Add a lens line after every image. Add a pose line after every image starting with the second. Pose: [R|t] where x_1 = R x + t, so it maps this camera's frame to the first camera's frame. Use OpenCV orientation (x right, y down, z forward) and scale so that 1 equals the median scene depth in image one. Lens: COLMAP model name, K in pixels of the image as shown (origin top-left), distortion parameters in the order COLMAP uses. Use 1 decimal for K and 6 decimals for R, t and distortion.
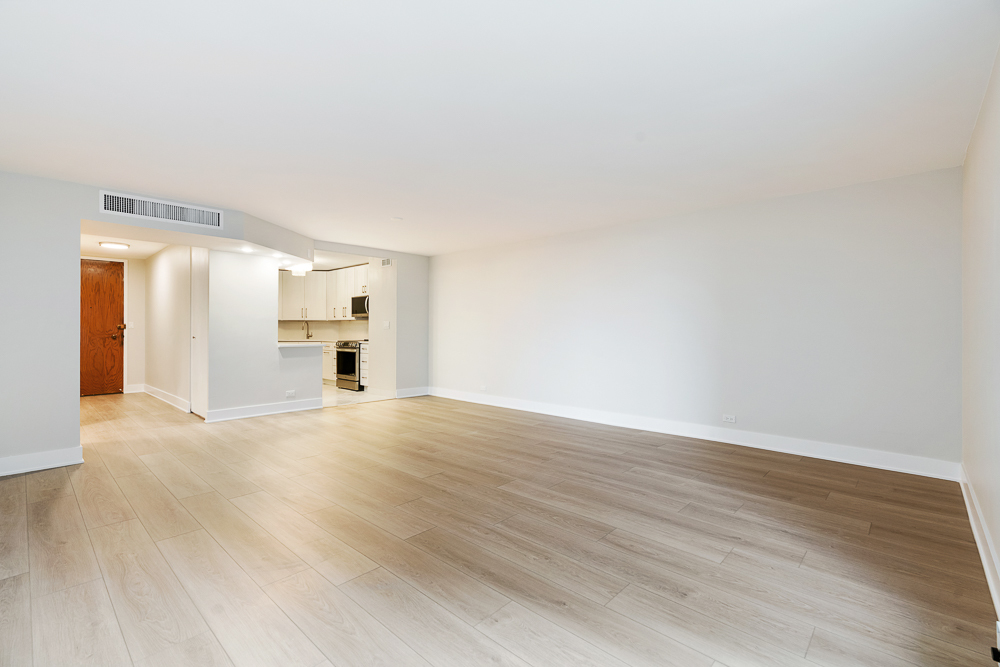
lens RADIAL K [[447.5, 0, 495.8], [0, 447.5, 305.4], [0, 0, 1]] dist [-0.006761, 0.002236]
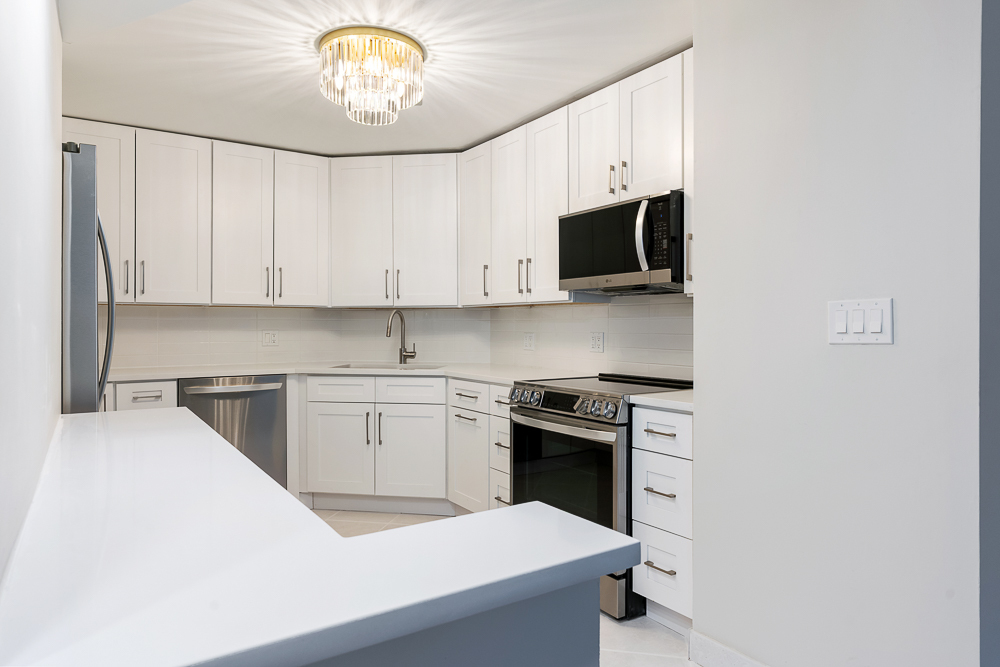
lens RADIAL K [[611.0, 0, 492.4], [0, 611.0, 325.7], [0, 0, 1]] dist [0.004788, -0.001254]
pose [[0.971071, -0.004522, -0.238746, -0.613004], [0.018345, 0.998278, 0.055709, 0.057490], [0.238083, -0.058478, 0.969483, 1.425192]]
